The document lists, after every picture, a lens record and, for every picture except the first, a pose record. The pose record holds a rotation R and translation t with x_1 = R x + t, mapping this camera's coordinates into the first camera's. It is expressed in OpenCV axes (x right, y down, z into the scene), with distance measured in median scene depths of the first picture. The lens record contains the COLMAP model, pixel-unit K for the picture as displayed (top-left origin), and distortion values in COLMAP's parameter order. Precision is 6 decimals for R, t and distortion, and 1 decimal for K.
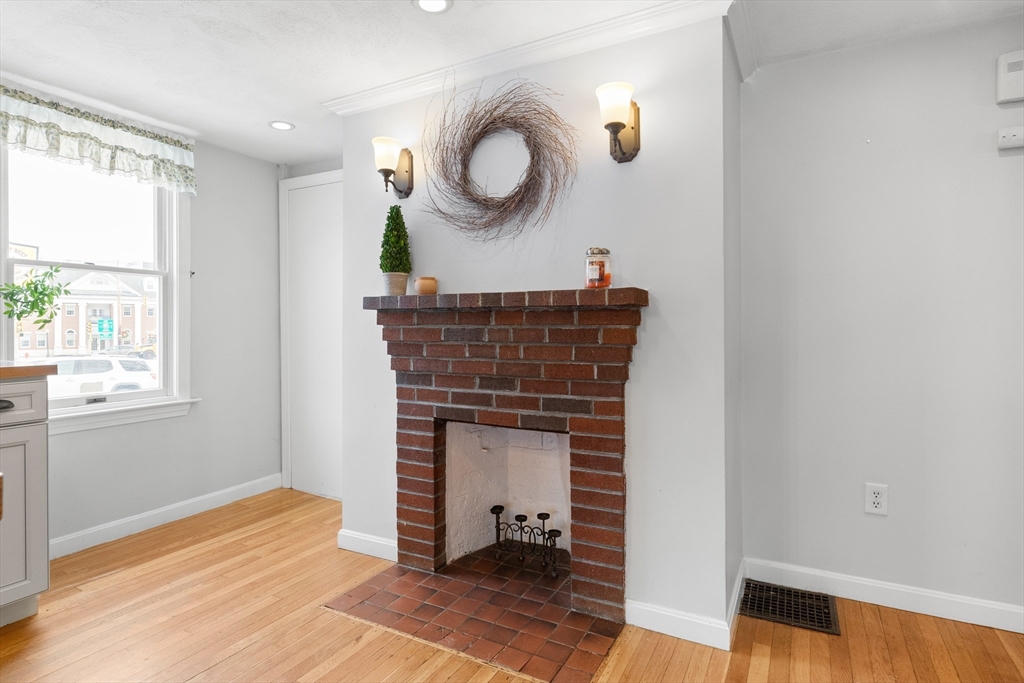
lens RADIAL K [[541.6, 0, 512.5], [0, 541.6, 326.5], [0, 0, 1]] dist [-0.002858, 0.000997]
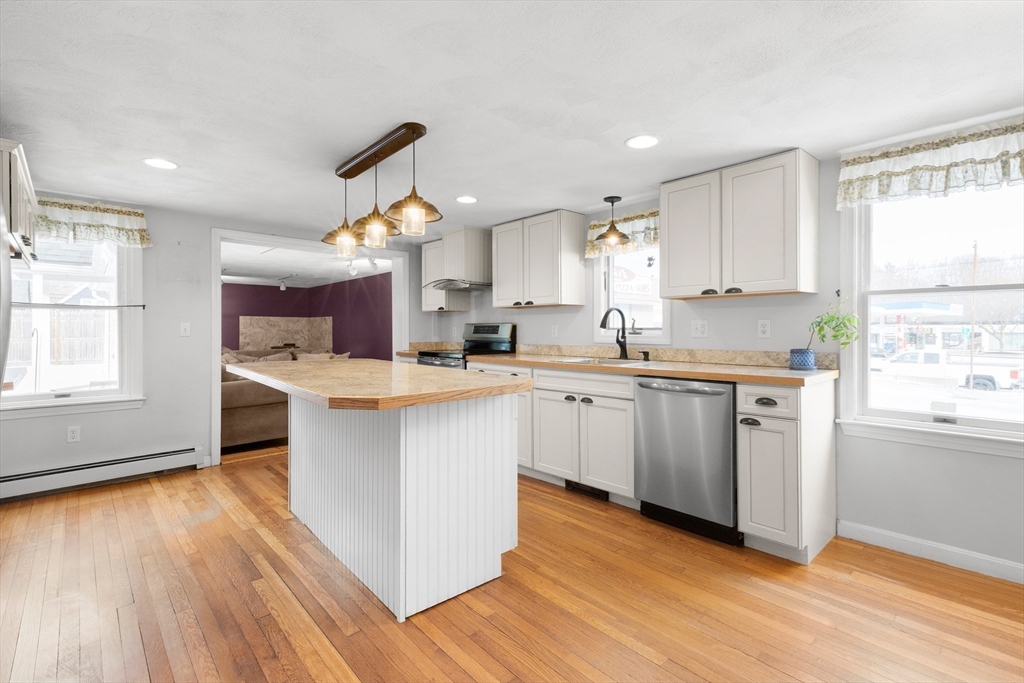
lens RADIAL K [[476.9, 0, 512.7], [0, 476.9, 329.7], [0, 0, 1]] dist [-0.001425, -0.000017]
pose [[-0.333405, 0.005725, -0.942766, 0.385627], [0.003947, 0.999981, 0.004676, -0.045816], [0.942775, -0.002162, -0.333421, 0.605185]]
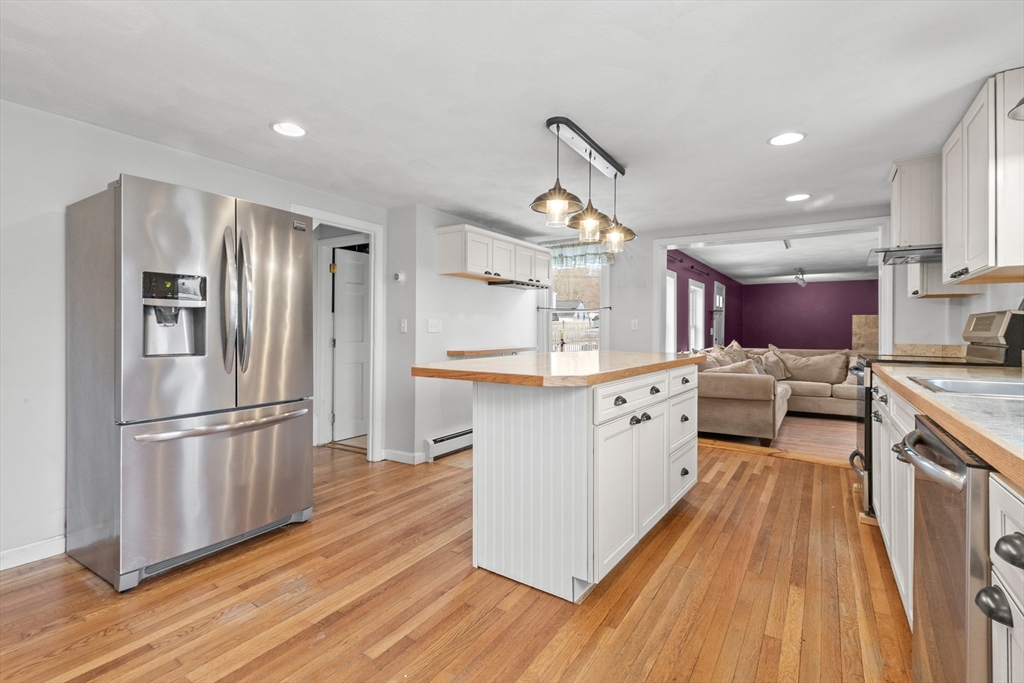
lens RADIAL K [[466.6, 0, 514.1], [0, 466.6, 326.1], [0, 0, 1]] dist [0.007251, -0.000634]
pose [[-0.995848, -0.003949, 0.090946, -0.469159], [-0.004667, 0.999960, -0.007684, -0.020024], [-0.090912, -0.008077, -0.995826, 1.080646]]
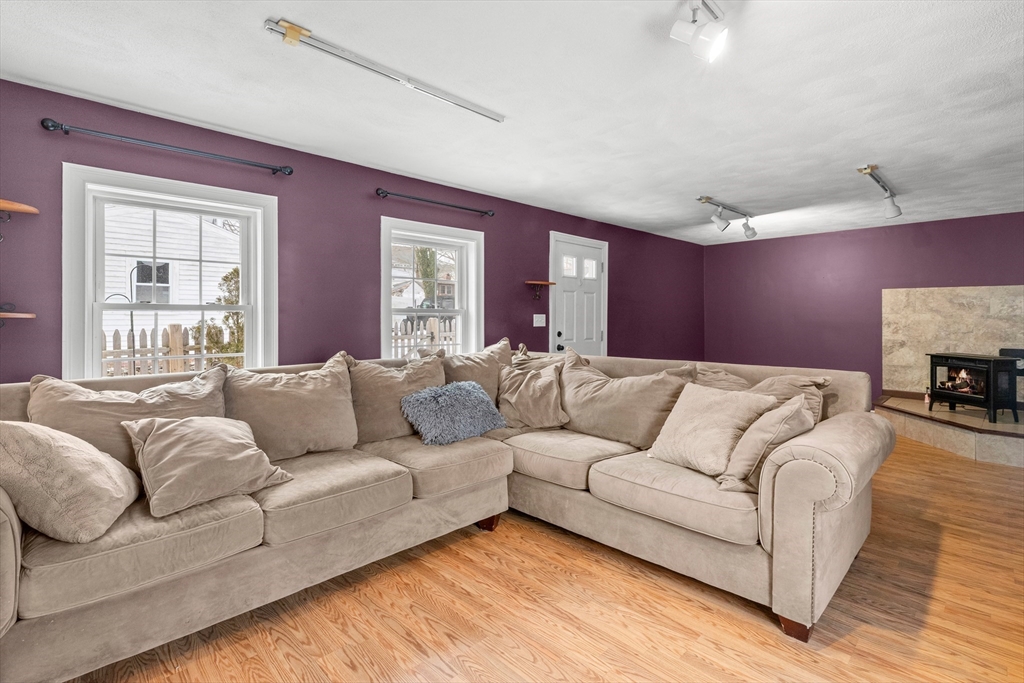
lens RADIAL K [[463.6, 0, 516.3], [0, 463.6, 318.7], [0, 0, 1]] dist [0.008569, -0.000163]
pose [[-0.954116, 0.003793, 0.299414, -2.155504], [0.003578, 0.999993, -0.001264, -0.022907], [-0.299417, -0.000135, -0.954122, -0.714334]]
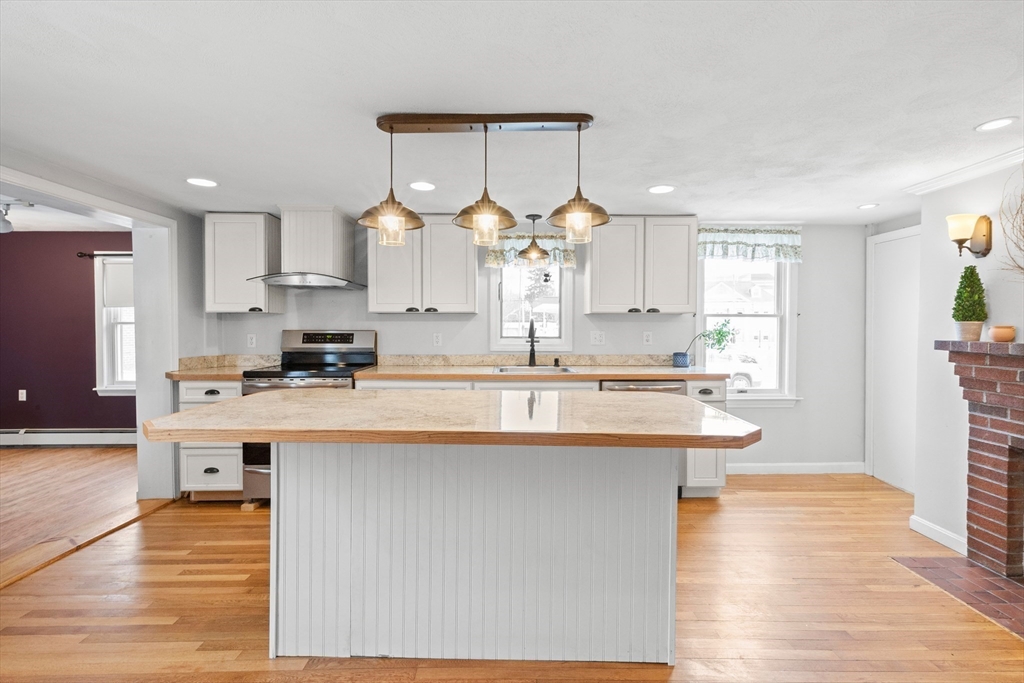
lens RADIAL K [[469.7, 0, 519.7], [0, 469.7, 333.6], [0, 0, 1]] dist [0.006517, -0.000200]
pose [[0.494141, 0.020675, -0.869136, 0.215176], [-0.004363, 0.999764, 0.021302, -0.090334], [0.869371, -0.006735, 0.494114, -0.420907]]
